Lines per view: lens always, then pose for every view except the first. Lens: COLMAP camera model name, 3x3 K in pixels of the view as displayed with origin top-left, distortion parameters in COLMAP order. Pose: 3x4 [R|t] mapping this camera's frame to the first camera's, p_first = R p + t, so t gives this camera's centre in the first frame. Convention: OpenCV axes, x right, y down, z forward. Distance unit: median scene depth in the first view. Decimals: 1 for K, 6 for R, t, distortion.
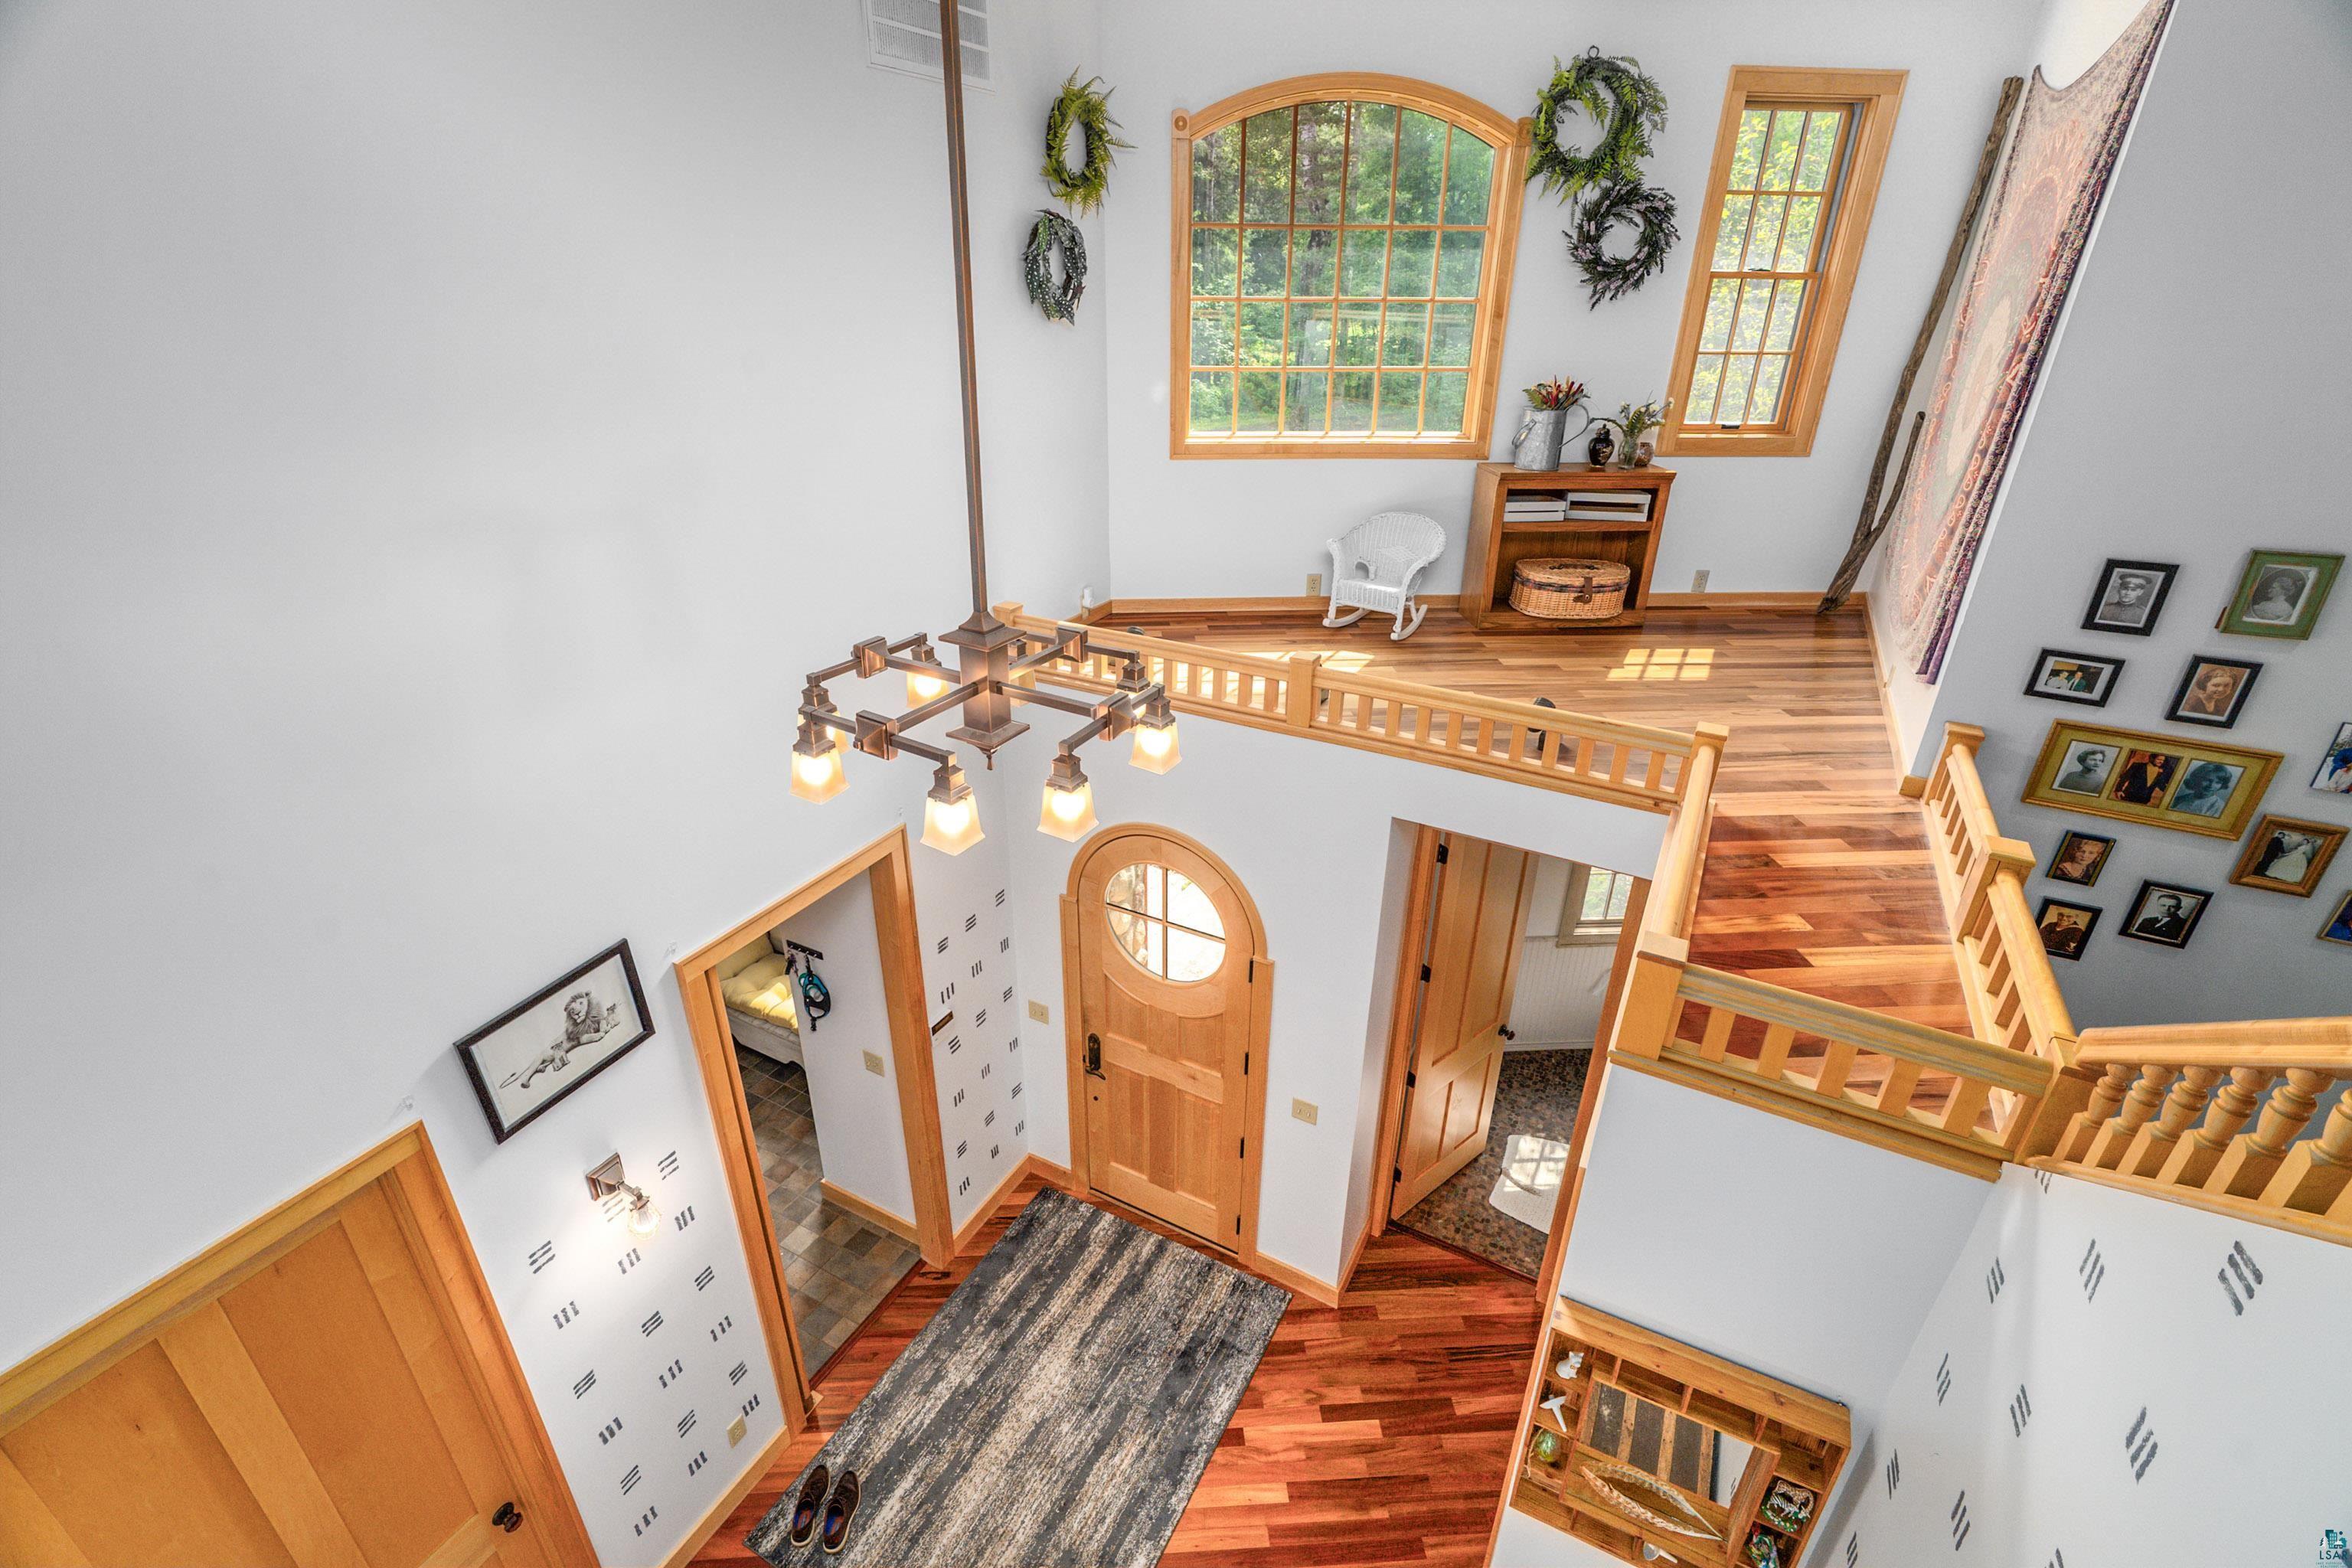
lens RADIAL K [[1065.7, 0, 1173.0], [0, 1065.7, 788.6], [0, 0, 1]] dist [-0.001266, -0.000142]
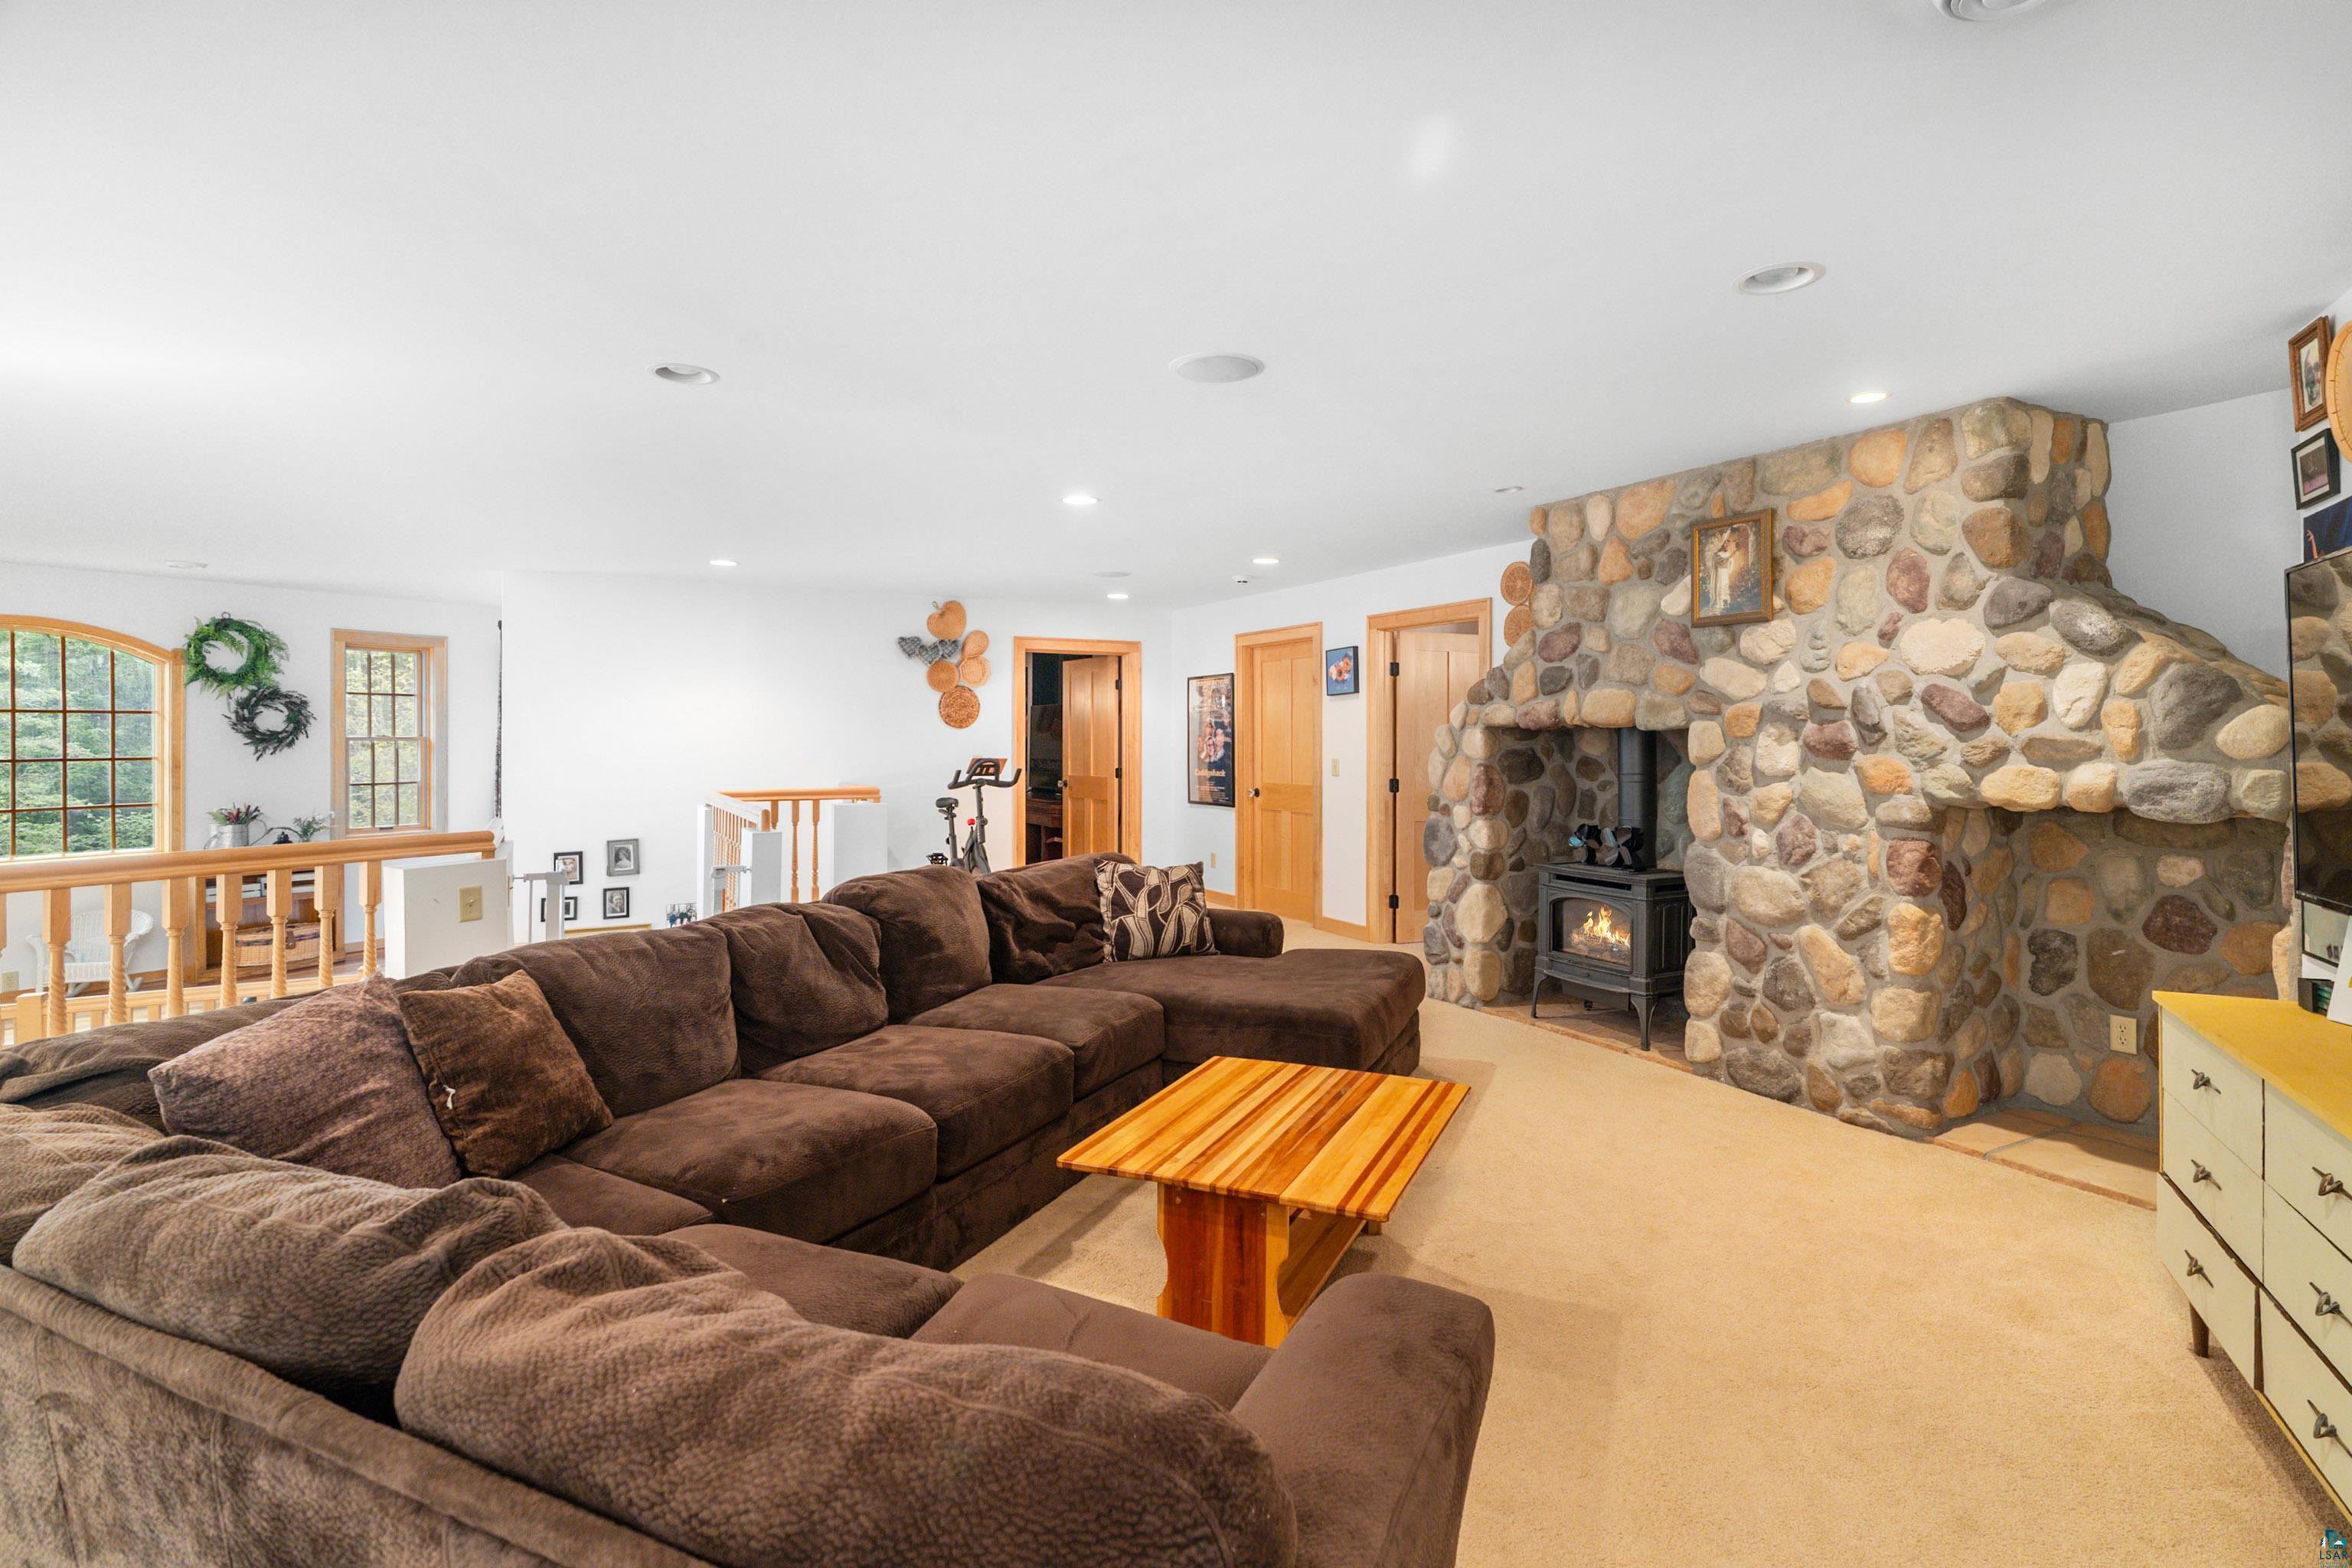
lens RADIAL K [[1065.7, 0, 1140.7], [0, 1065.7, 731.7], [0, 0, 1]] dist [-0.001266, -0.000142]
pose [[0.534707, -0.006427, 0.845013, -0.217262], [0.376805, 0.896868, -0.231613, 0.344446], [-0.756377, 0.442251, 0.481983, -0.712917]]
